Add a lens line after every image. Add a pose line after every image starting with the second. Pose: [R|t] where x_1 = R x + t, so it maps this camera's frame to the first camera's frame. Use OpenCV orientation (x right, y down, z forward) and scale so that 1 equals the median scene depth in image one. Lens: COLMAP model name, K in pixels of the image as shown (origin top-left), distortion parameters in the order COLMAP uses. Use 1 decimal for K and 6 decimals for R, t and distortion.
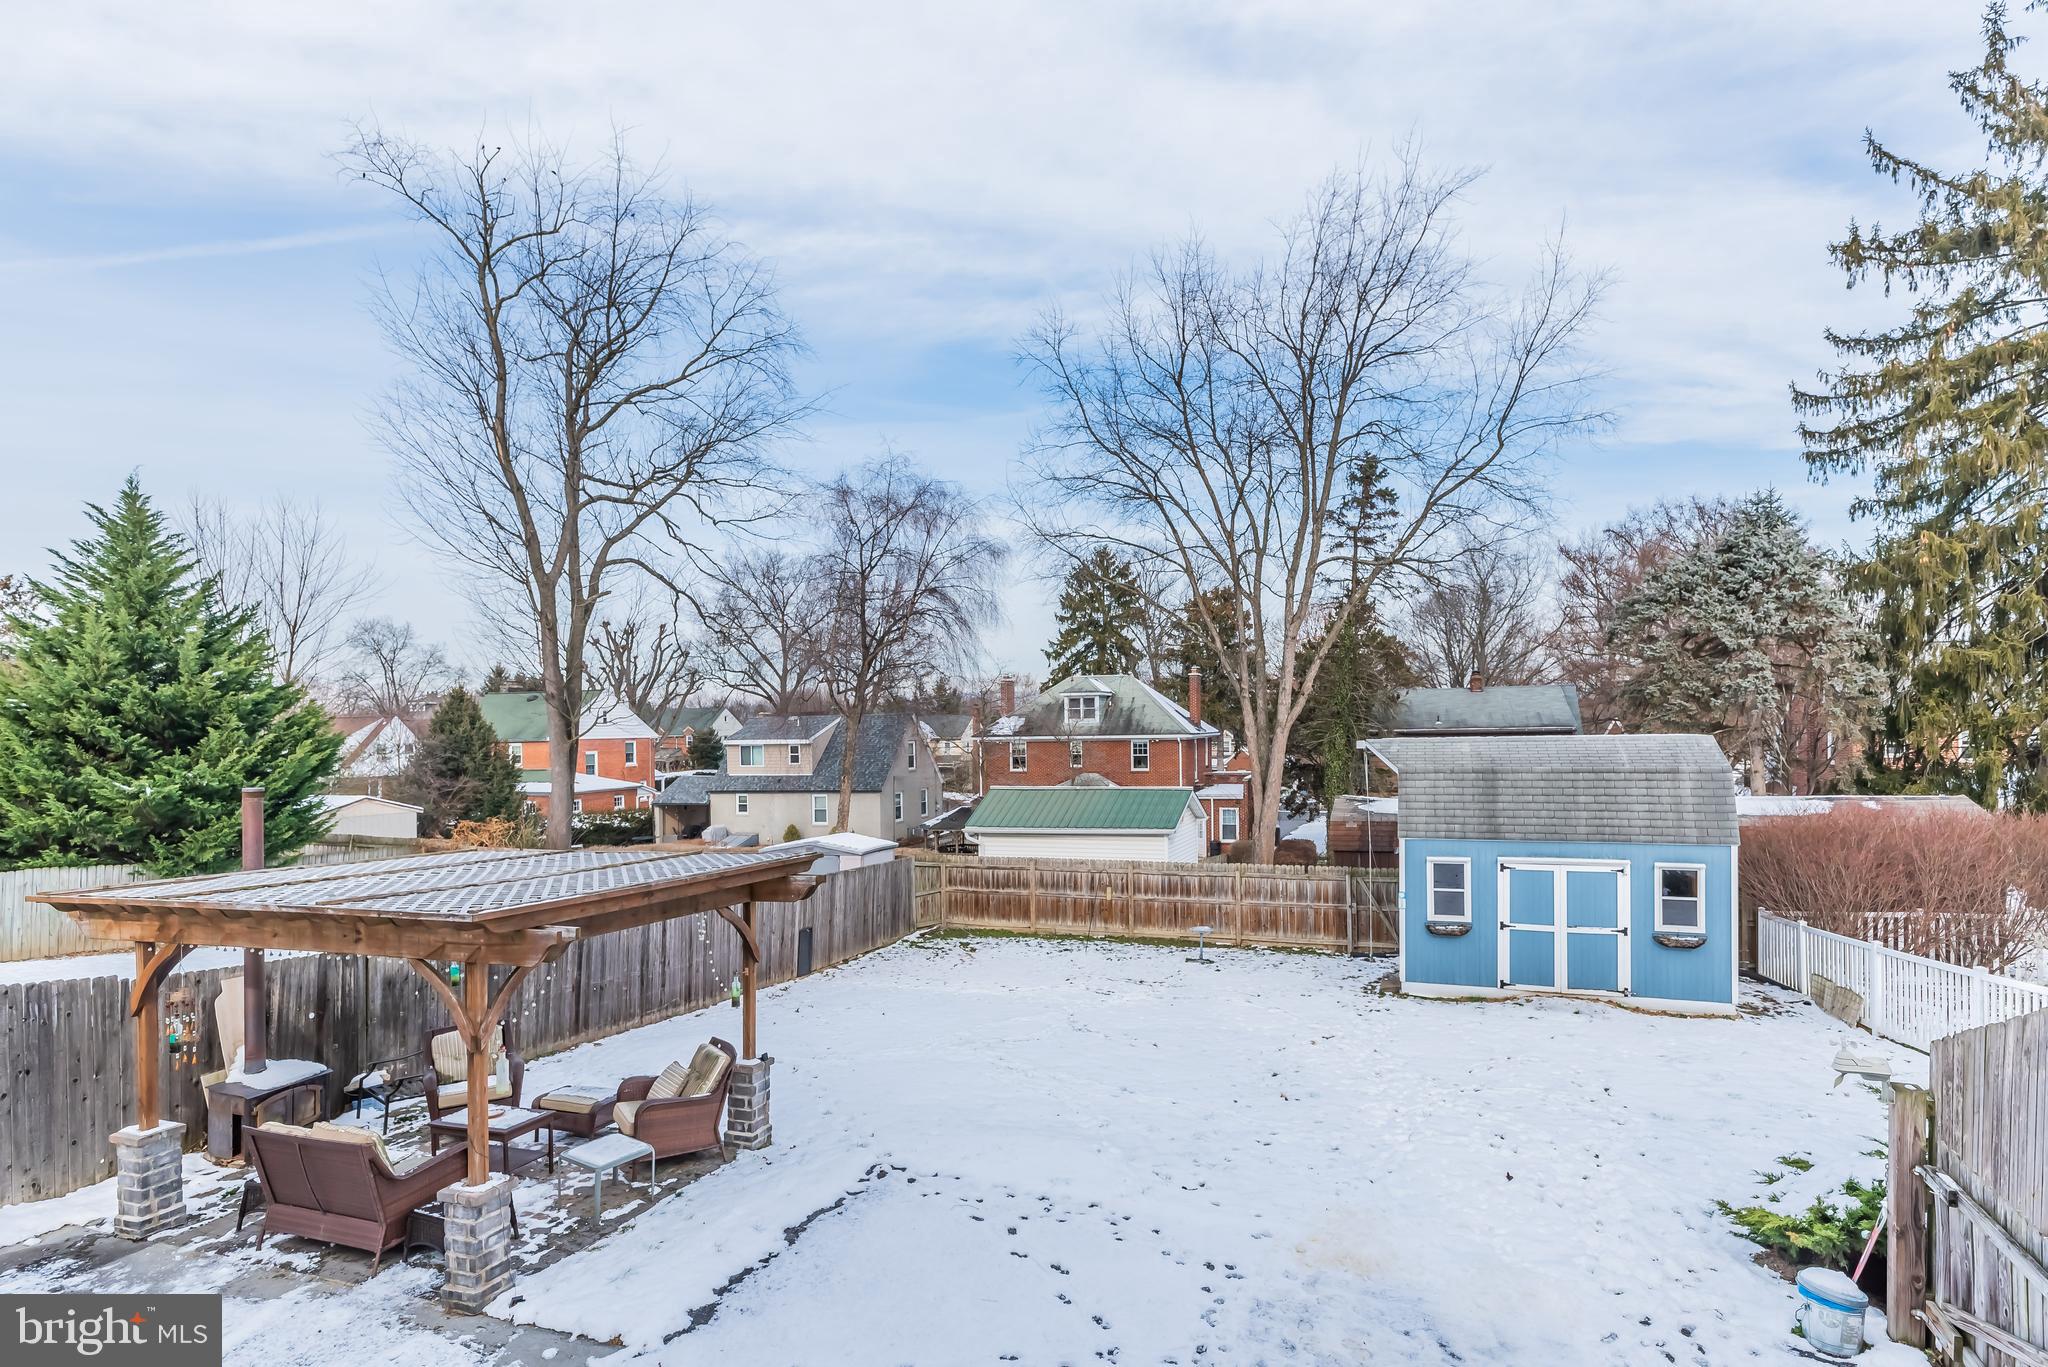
lens RADIAL K [[1011.2, 0, 1090.8], [0, 1011.2, 734.0], [0, 0, 1]] dist [0.000661, 0.001259]
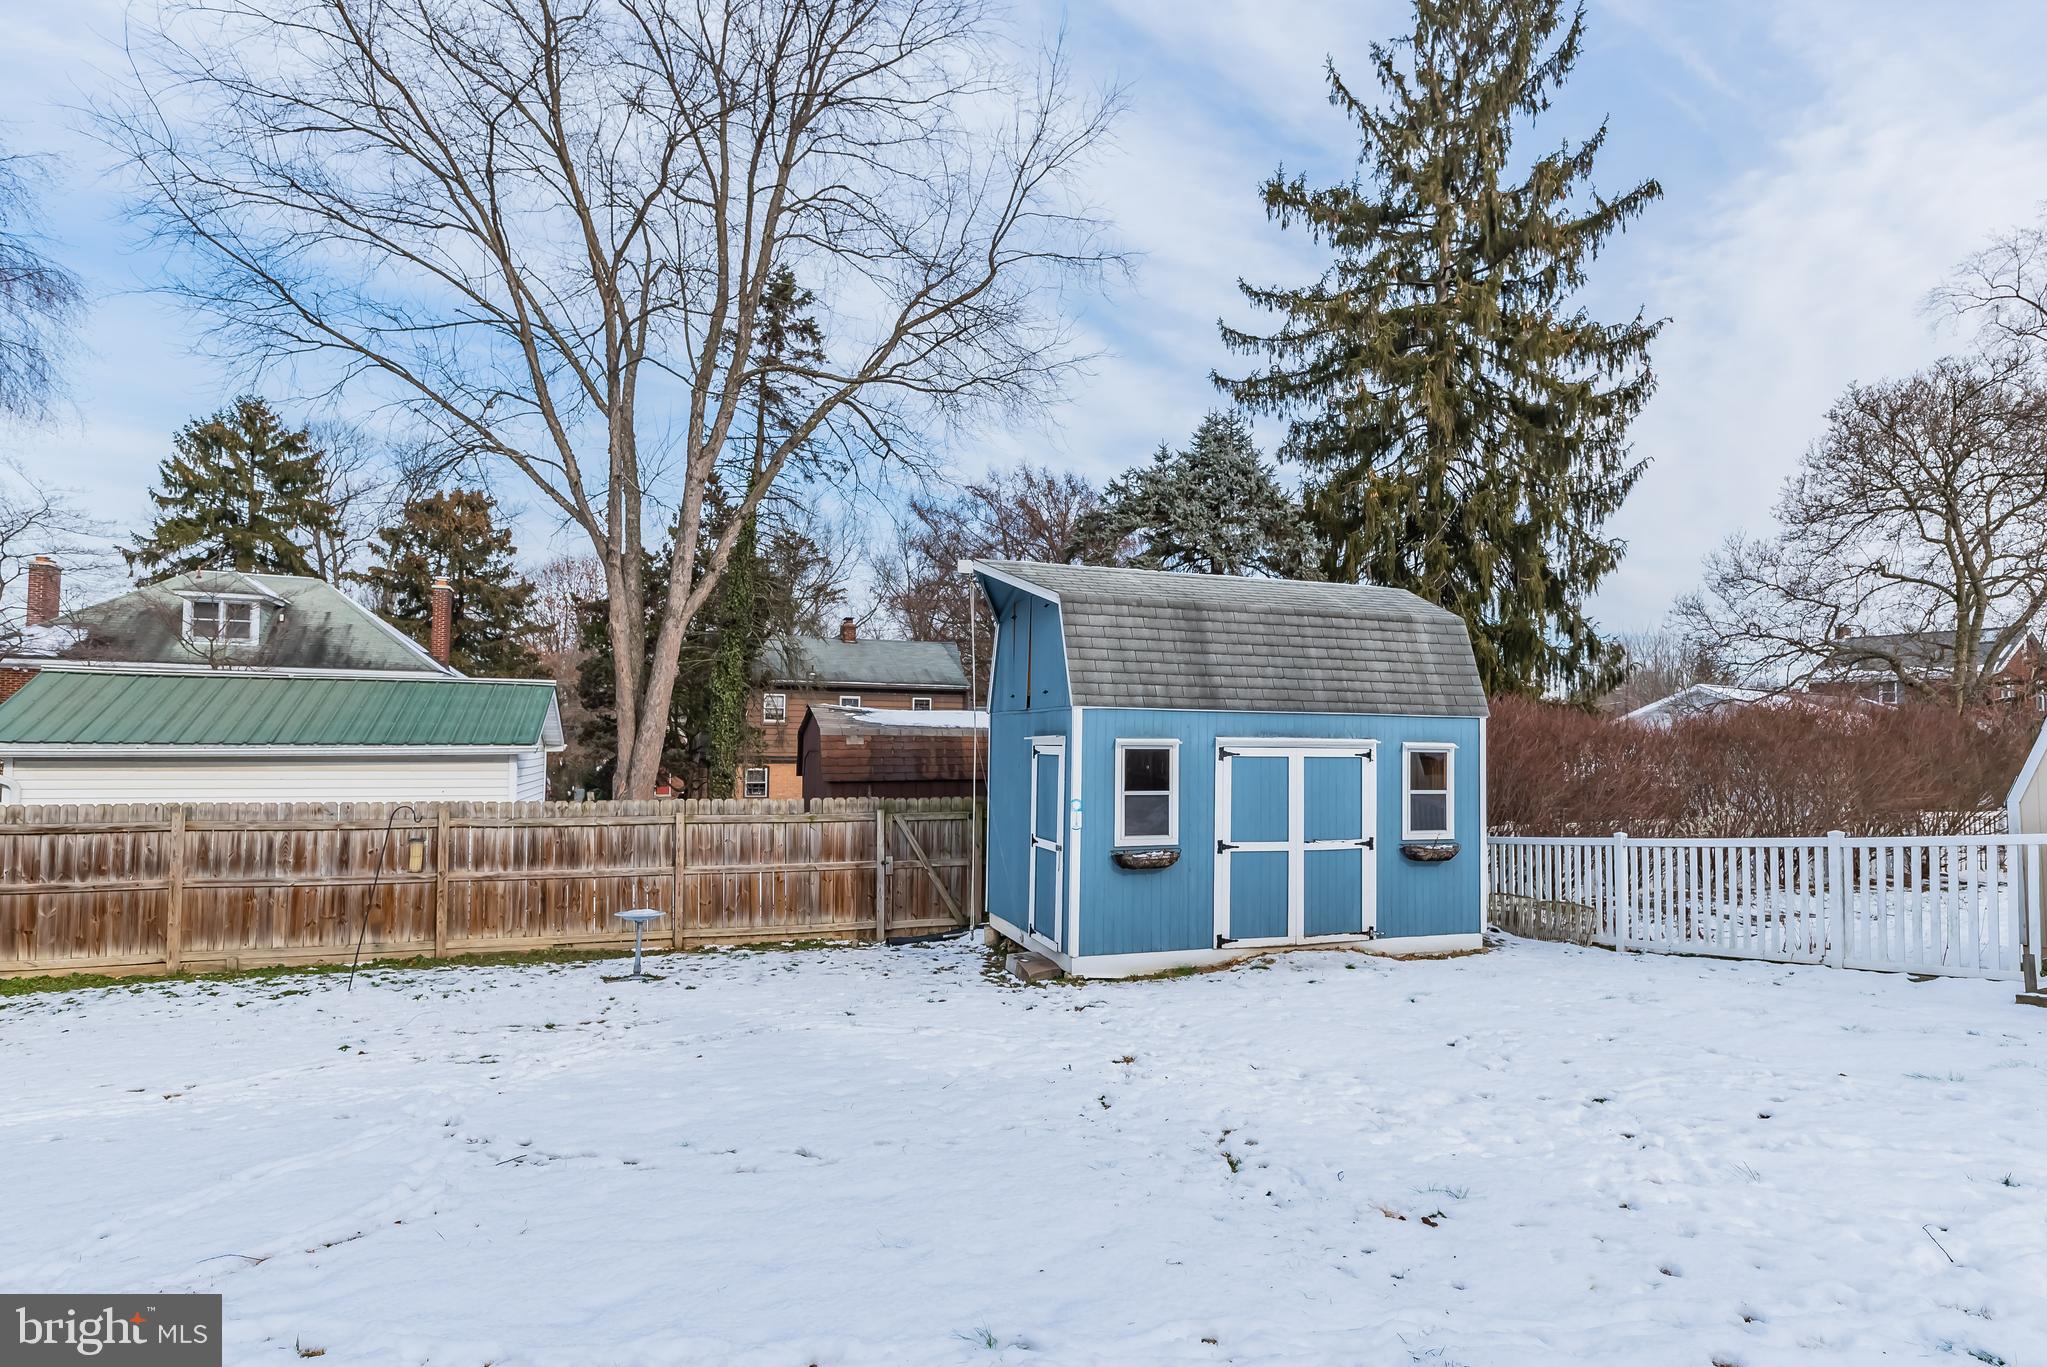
lens RADIAL K [[1119.8, 0, 1115.8], [0, 1119.8, 698.8], [0, 0, 1]] dist [-0.003102, 0.002300]
pose [[0.761152, 0.050617, 0.646596, -0.070945], [-0.019068, 0.998265, -0.055700, 0.104842], [-0.648294, 0.030067, 0.760797, 0.390650]]
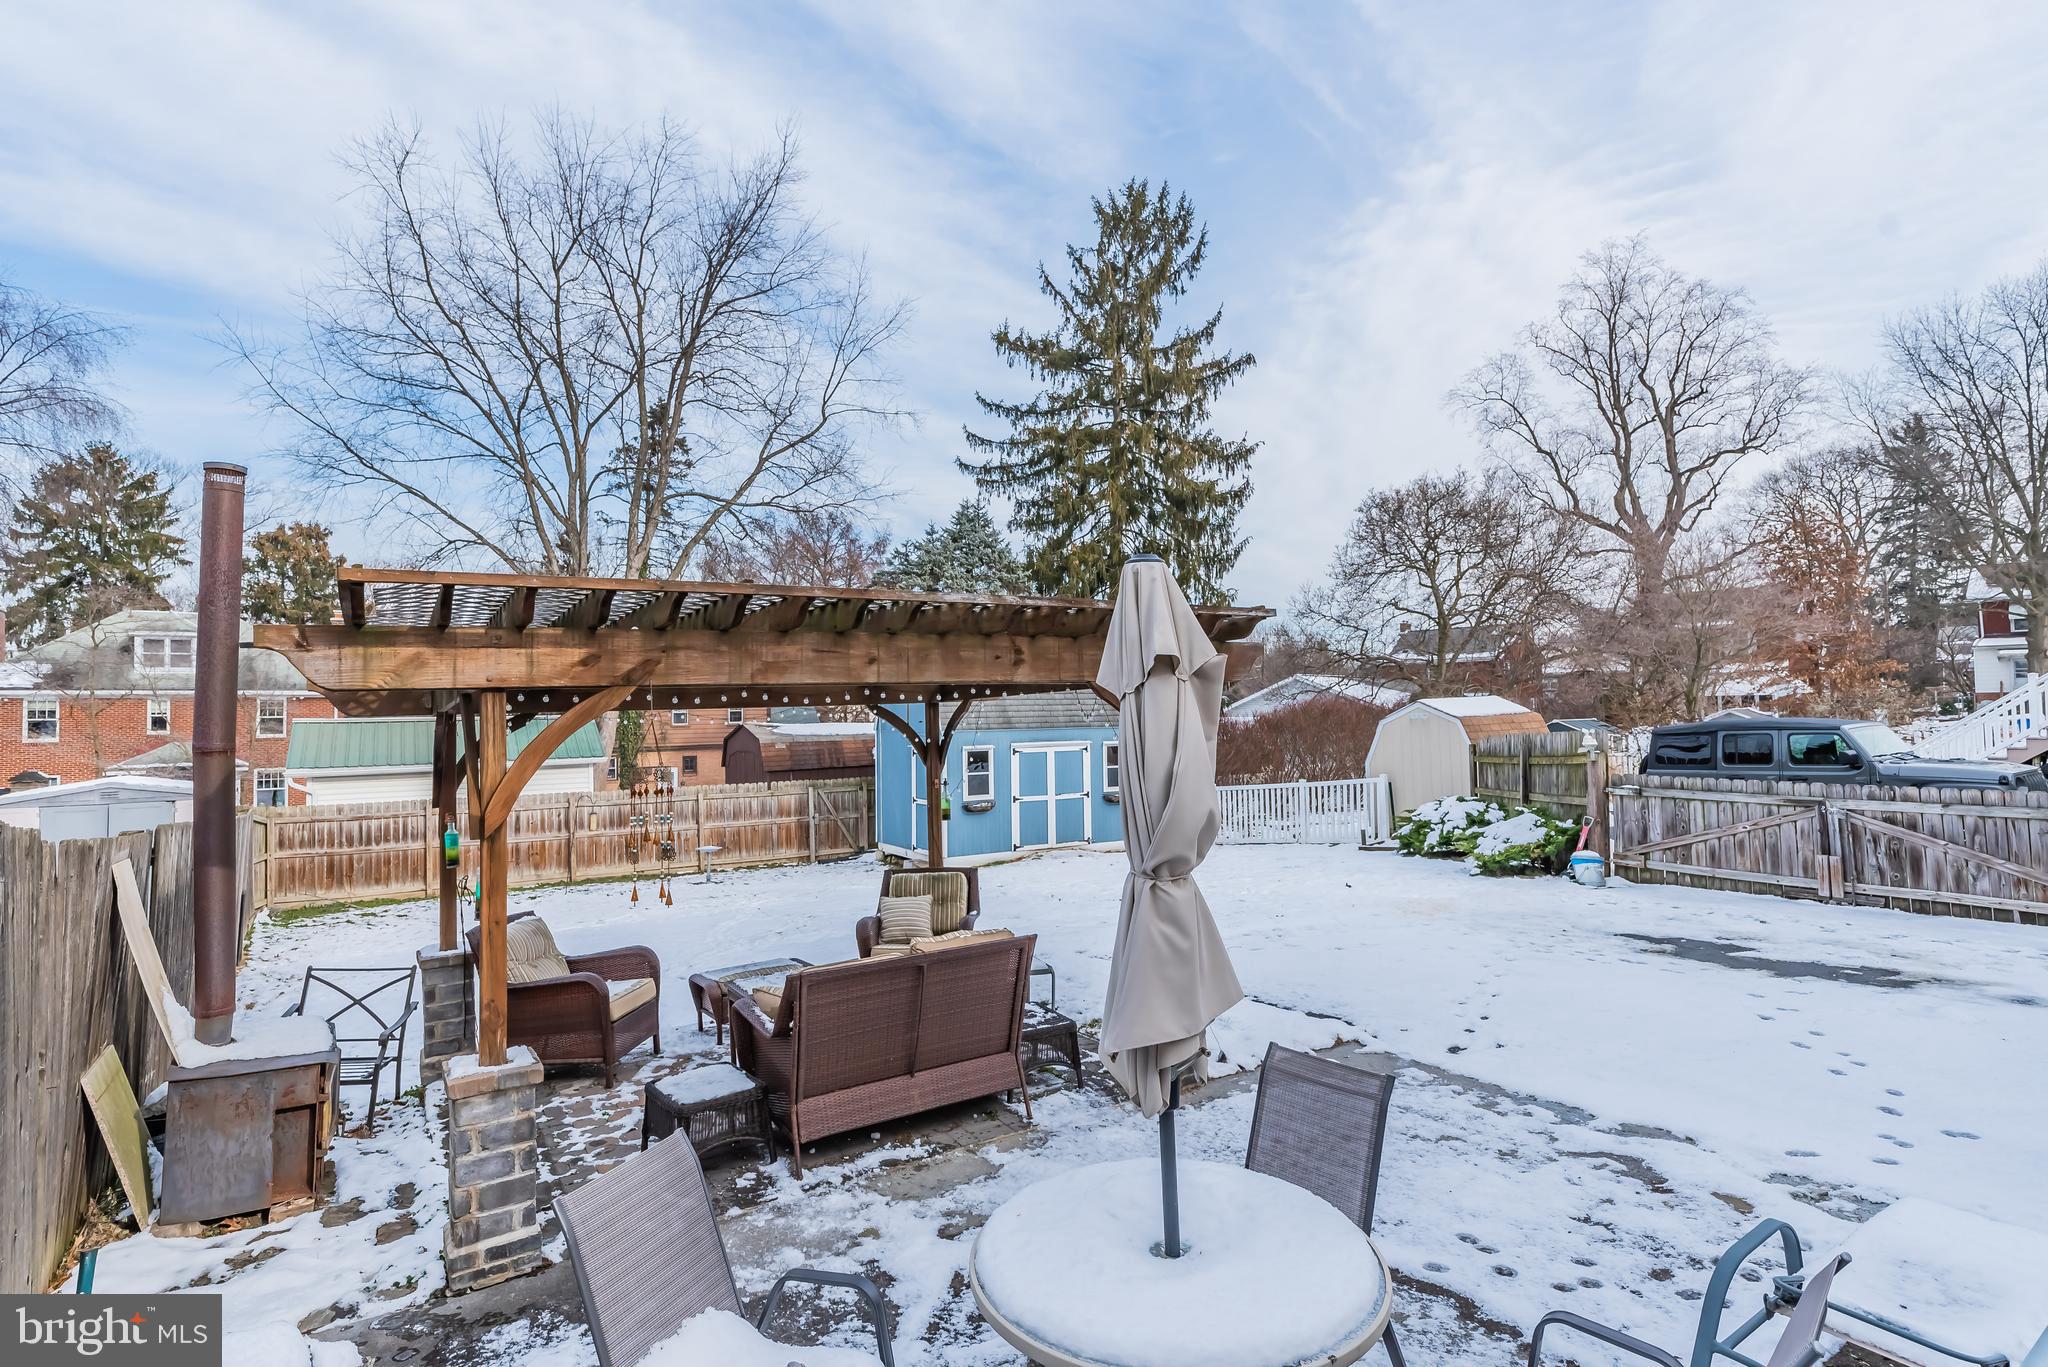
lens RADIAL K [[1011.2, 0, 1020.9], [0, 1011.2, 671.3], [0, 0, 1]] dist [0.000661, 0.001259]
pose [[0.631814, 0.037993, 0.774188, -0.409896], [0.009959, 0.998318, -0.057120, 0.079615], [-0.775056, 0.043800, 0.630373, 0.165252]]
